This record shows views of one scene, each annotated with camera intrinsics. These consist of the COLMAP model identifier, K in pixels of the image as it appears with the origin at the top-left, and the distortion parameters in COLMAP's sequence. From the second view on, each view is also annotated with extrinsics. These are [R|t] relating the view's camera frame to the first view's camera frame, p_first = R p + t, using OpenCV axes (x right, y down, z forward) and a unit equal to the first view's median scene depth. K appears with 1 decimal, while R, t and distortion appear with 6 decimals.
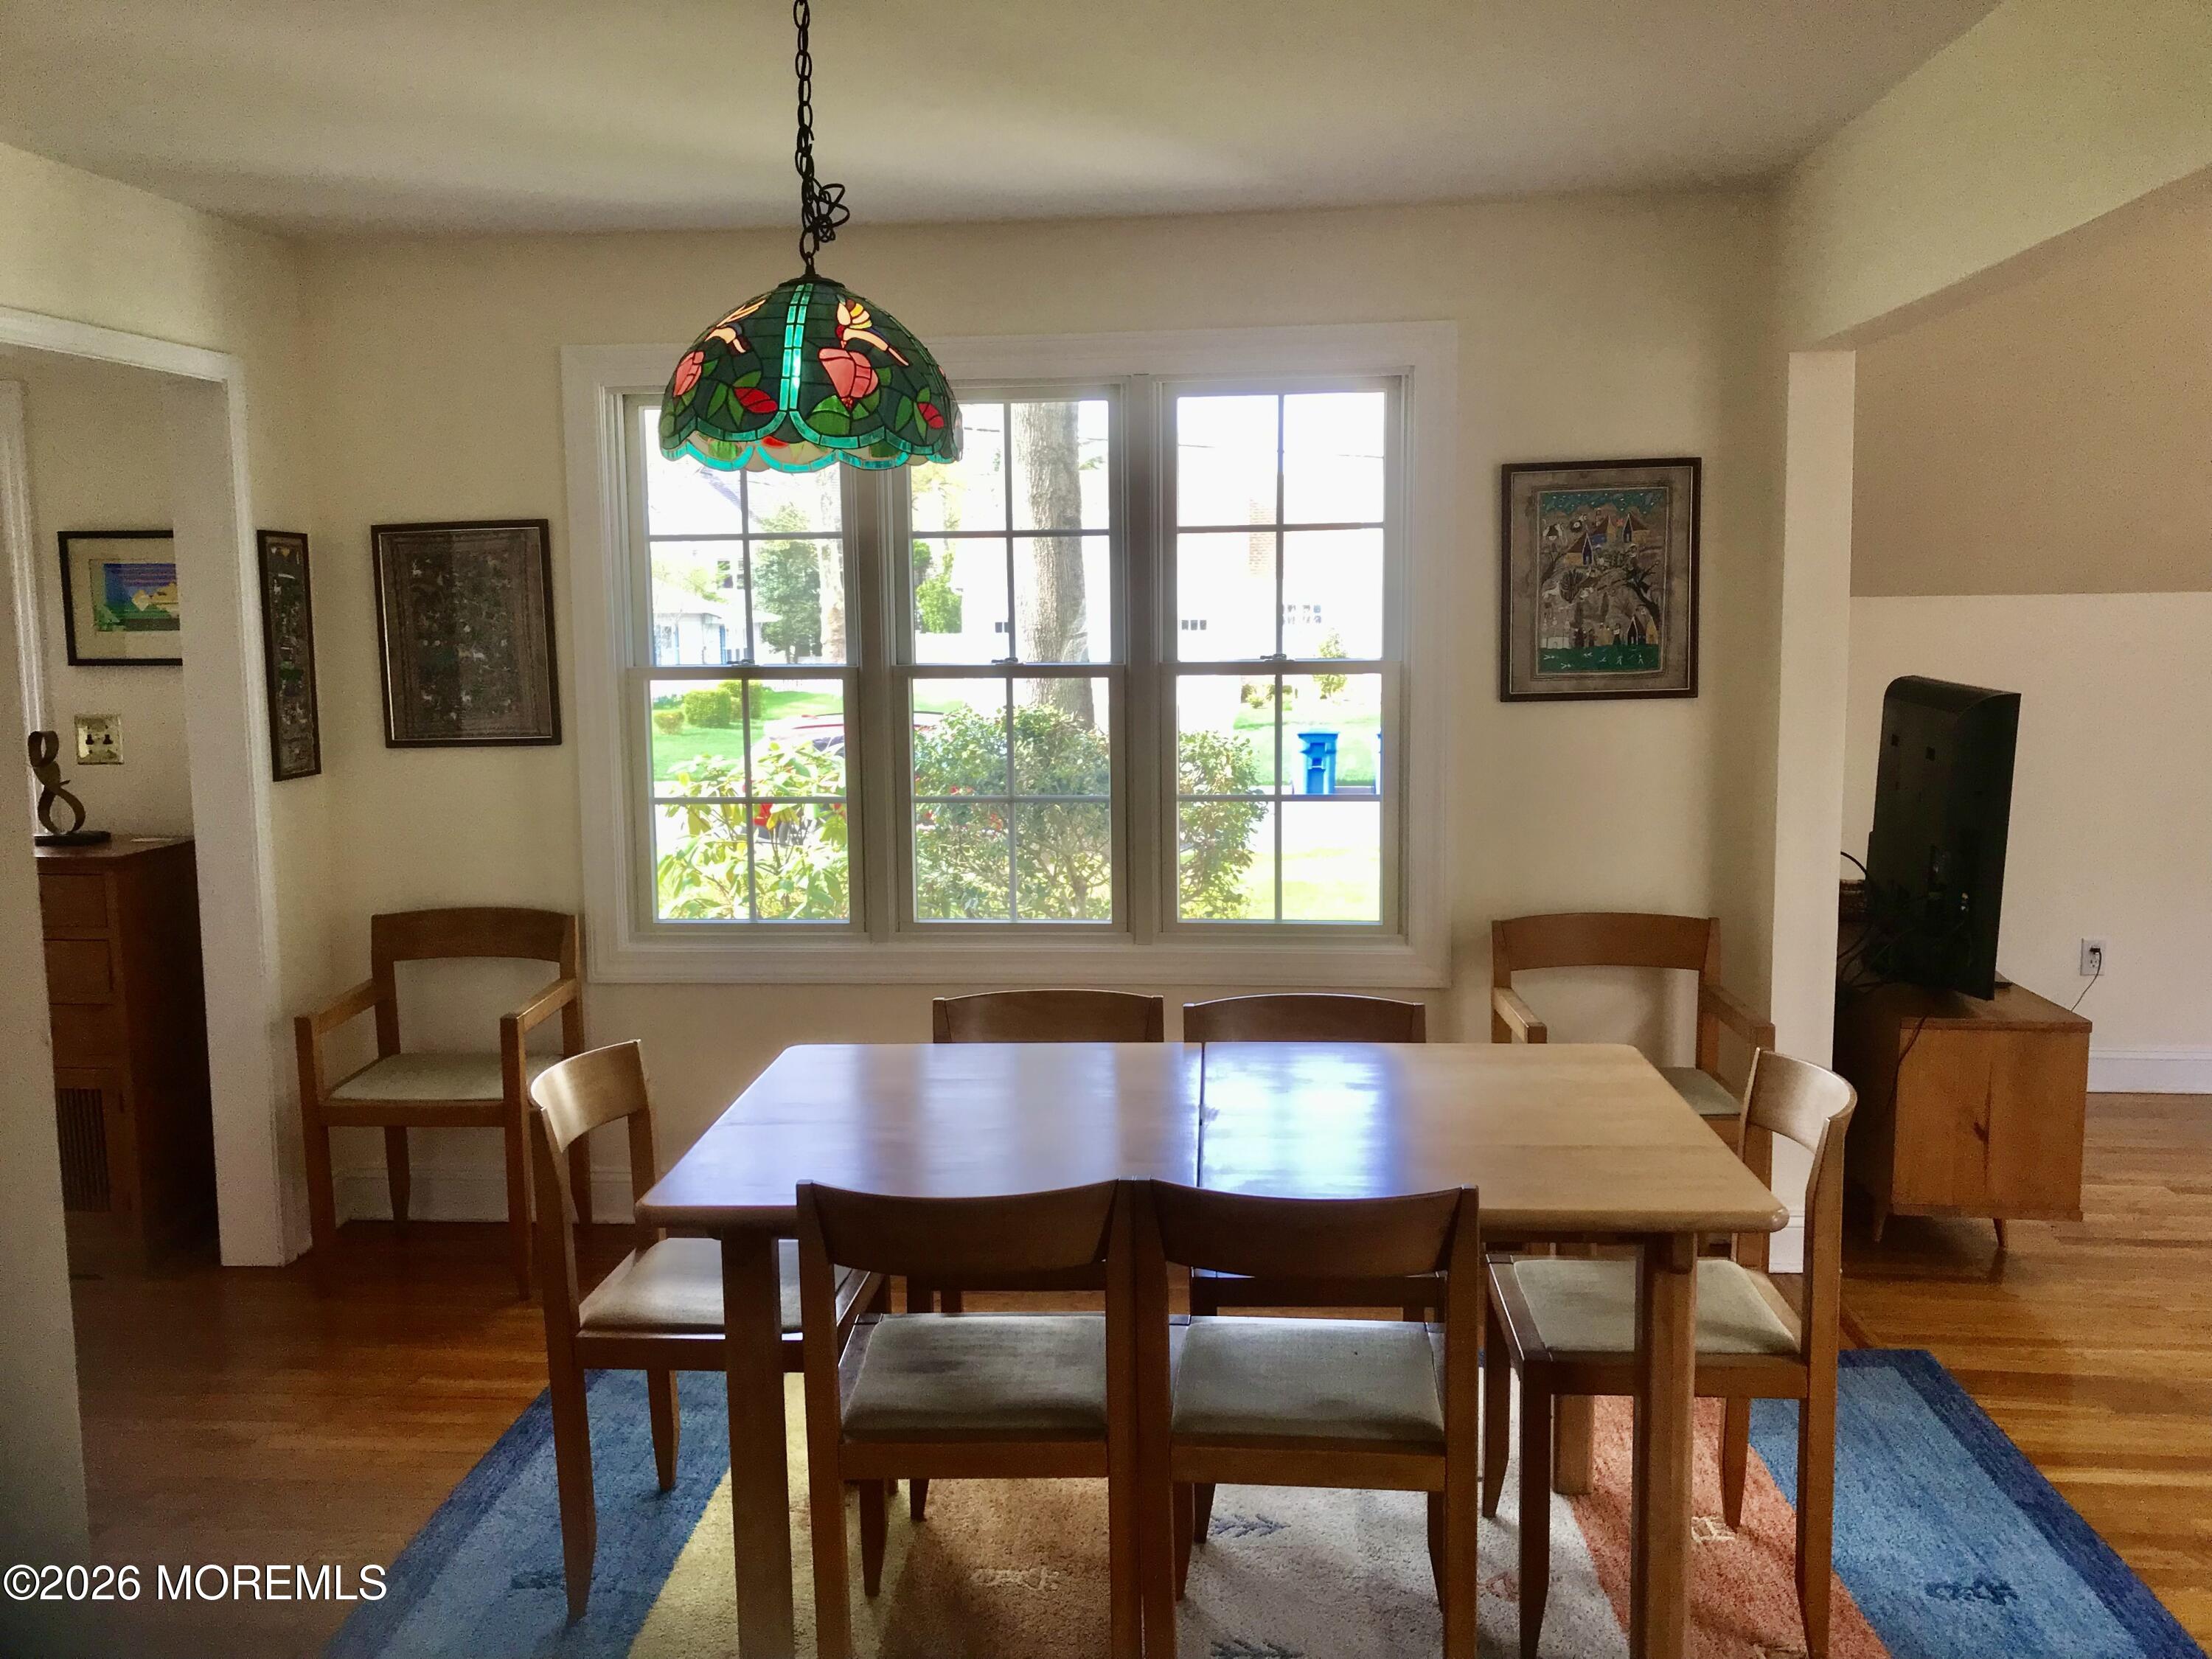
lens RADIAL K [[1769.5, 0, 1105.8], [0, 1769.5, 815.8], [0, 0, 1]] dist [0.017299, -0.031102]
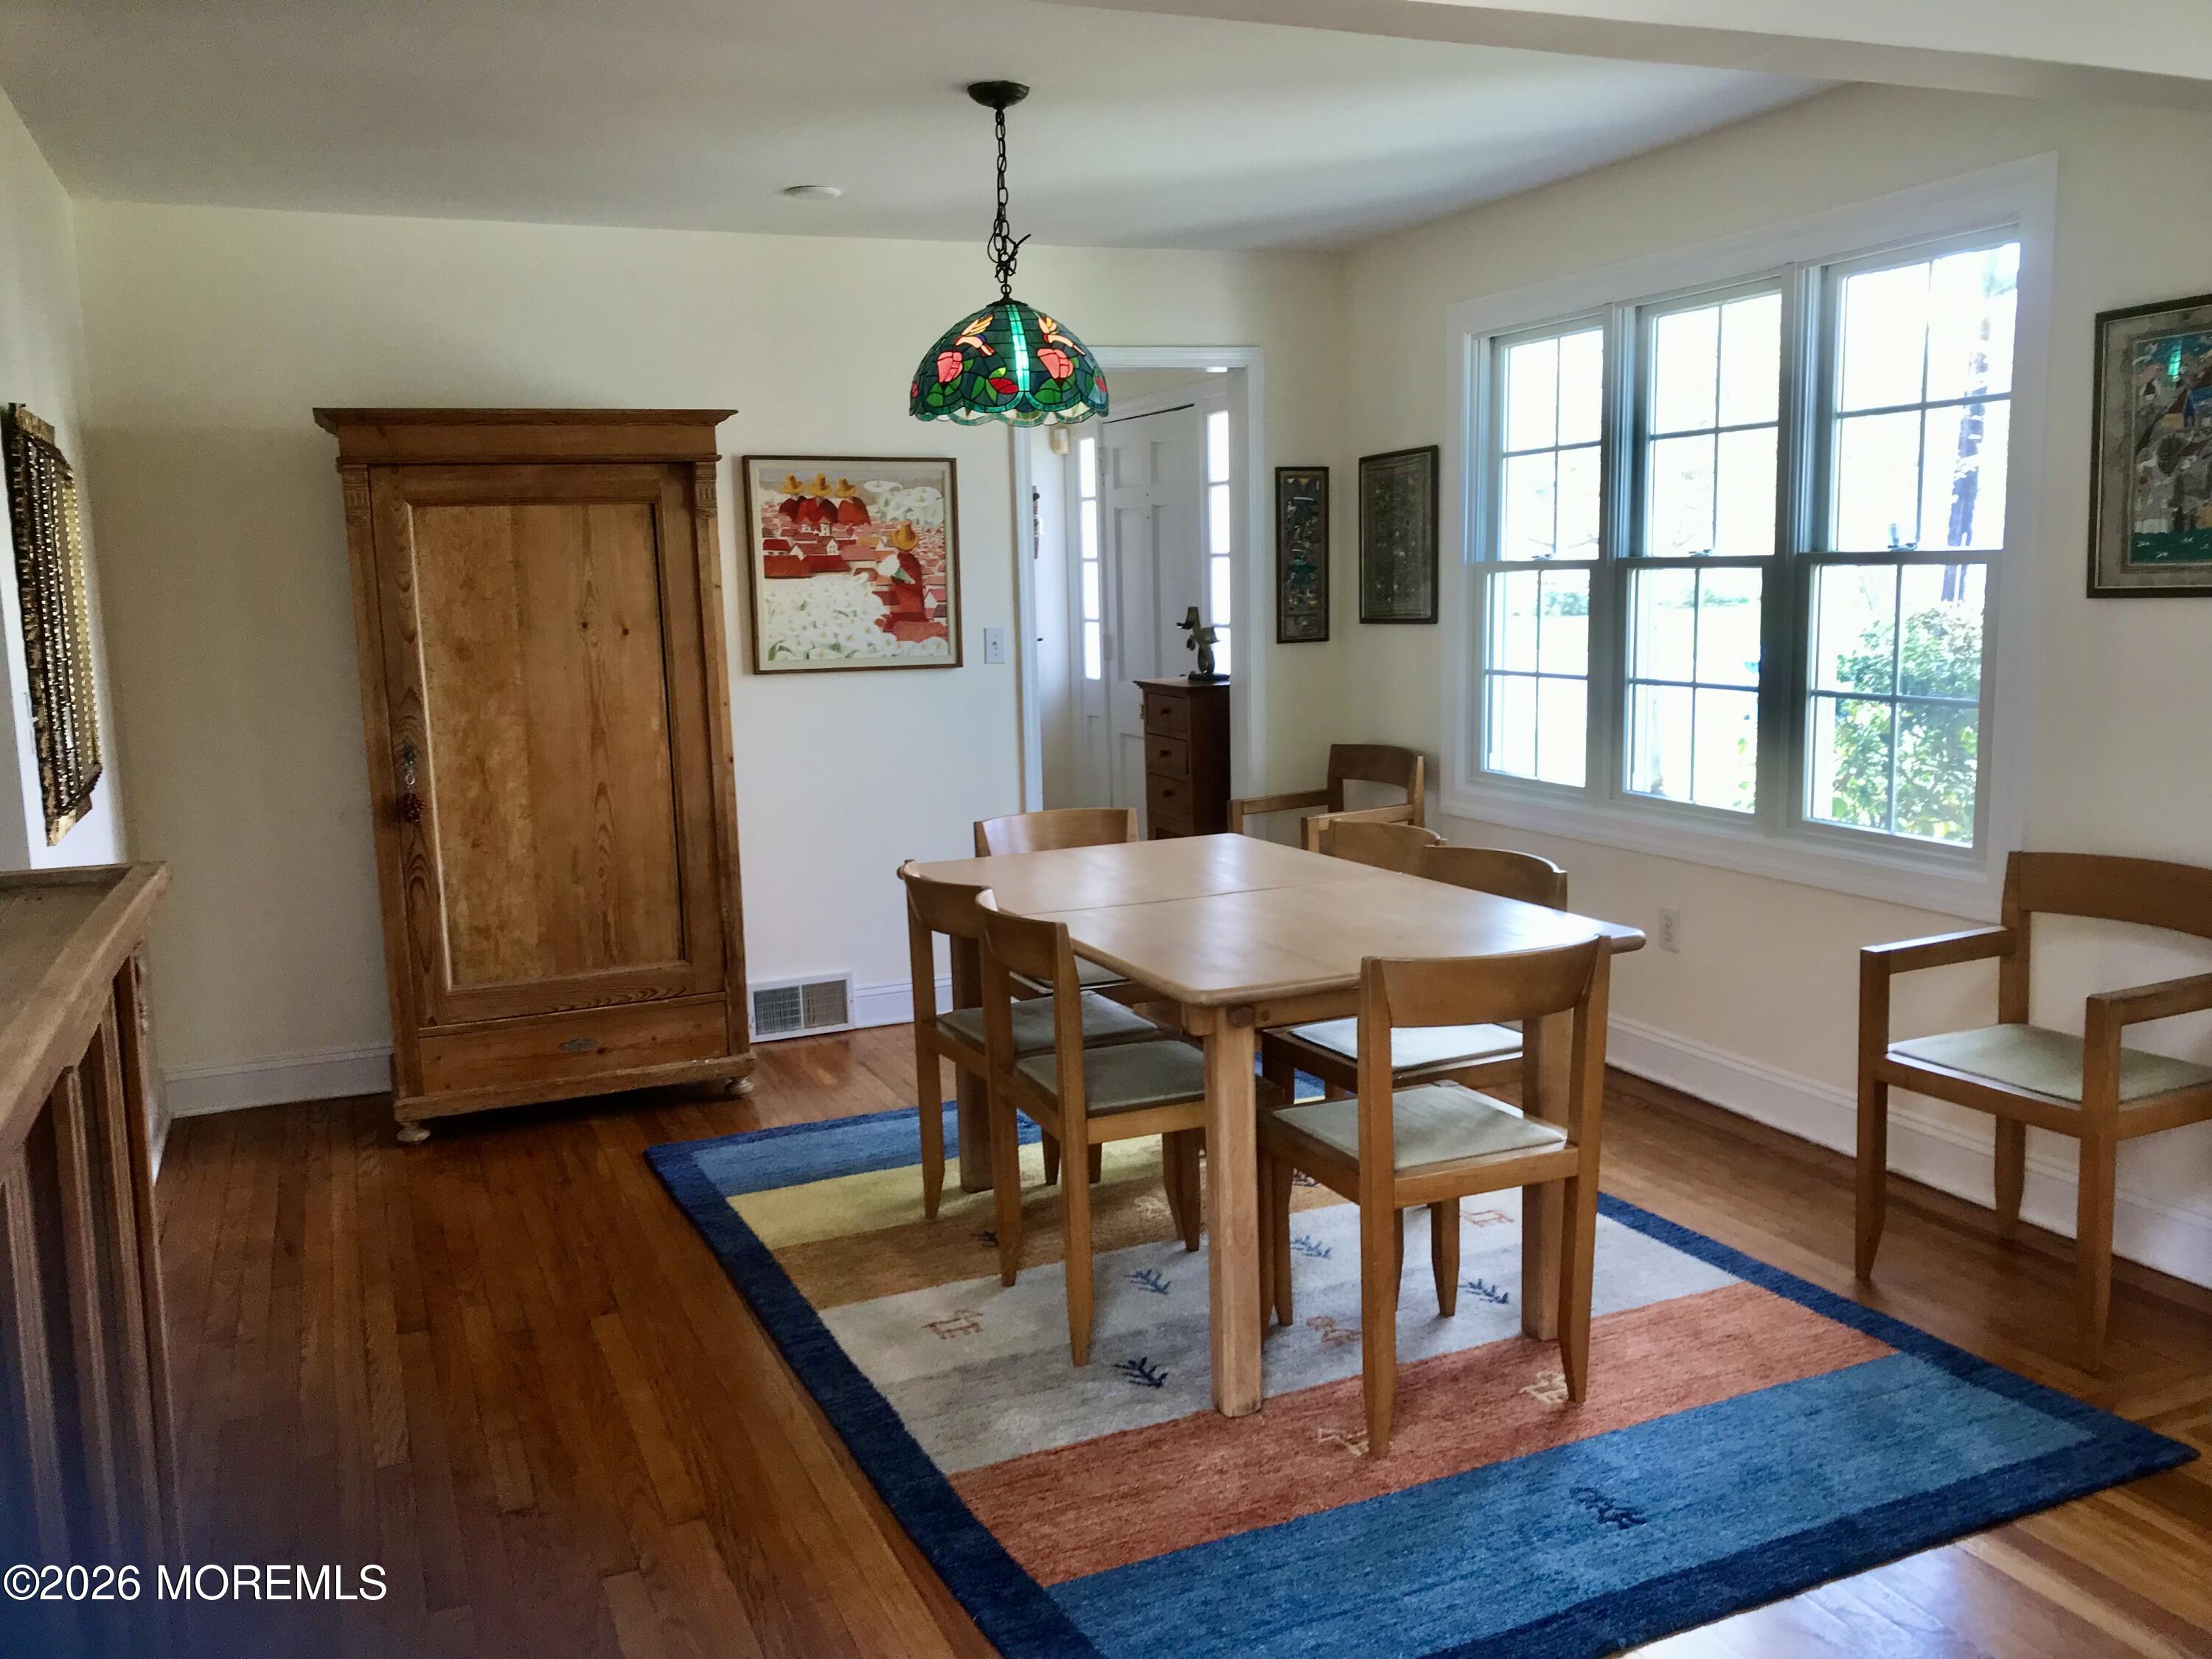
lens RADIAL K [[1769.5, 0, 1104.4], [0, 1769.5, 839.8], [0, 0, 1]] dist [0.017299, -0.031102]
pose [[0.485119, 0.130968, -0.864585, 0.745513], [-0.071875, 0.991347, 0.109841, -0.009415], [0.871489, 0.008856, 0.490335, 0.179213]]
